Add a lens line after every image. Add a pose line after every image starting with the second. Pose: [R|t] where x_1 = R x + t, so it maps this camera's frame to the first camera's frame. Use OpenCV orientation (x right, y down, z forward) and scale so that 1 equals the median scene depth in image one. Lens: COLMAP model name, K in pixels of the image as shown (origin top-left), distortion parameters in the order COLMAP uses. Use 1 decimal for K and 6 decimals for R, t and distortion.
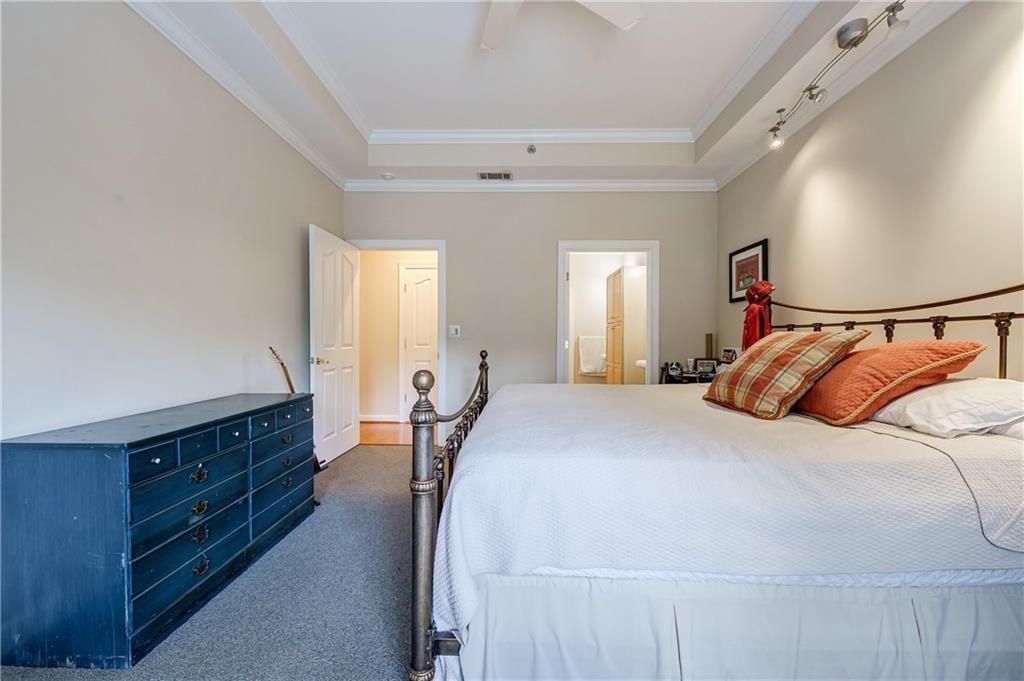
lens RADIAL K [[401.3, 0, 512.4], [0, 401.3, 337.3], [0, 0, 1]] dist [0.014903, -0.007197]
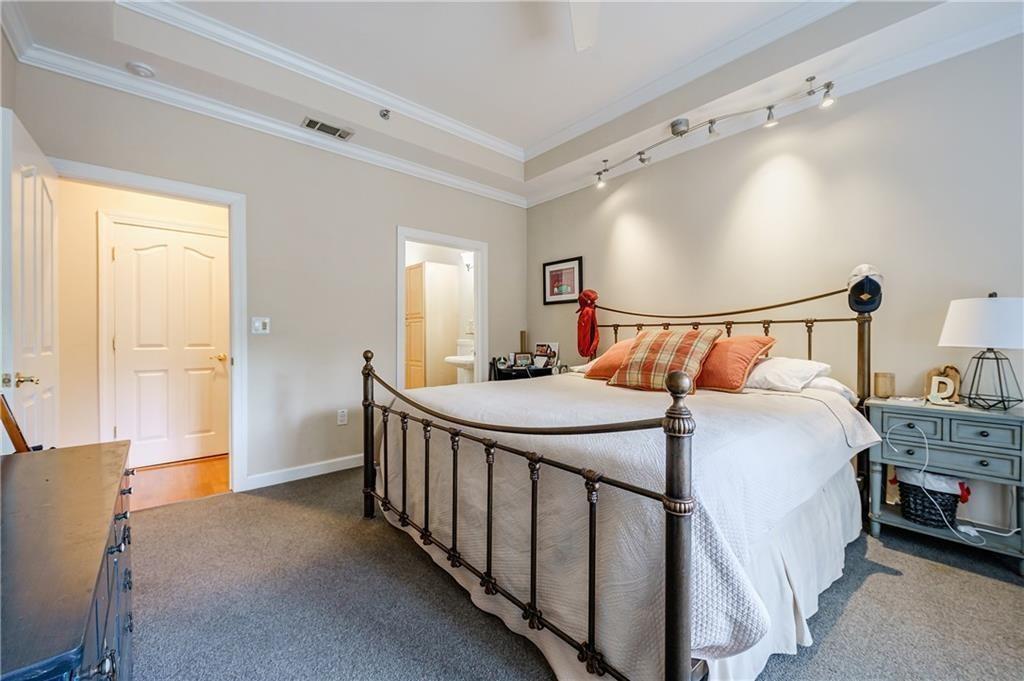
lens RADIAL K [[401.3, 0, 524.9], [0, 401.3, 329.6], [0, 0, 1]] dist [0.014903, -0.007197]
pose [[0.737392, 0.008335, 0.675413, -0.306596], [0.000302, 0.999920, -0.012670, 0.001464], [-0.675465, 0.009547, 0.737331, 0.168545]]
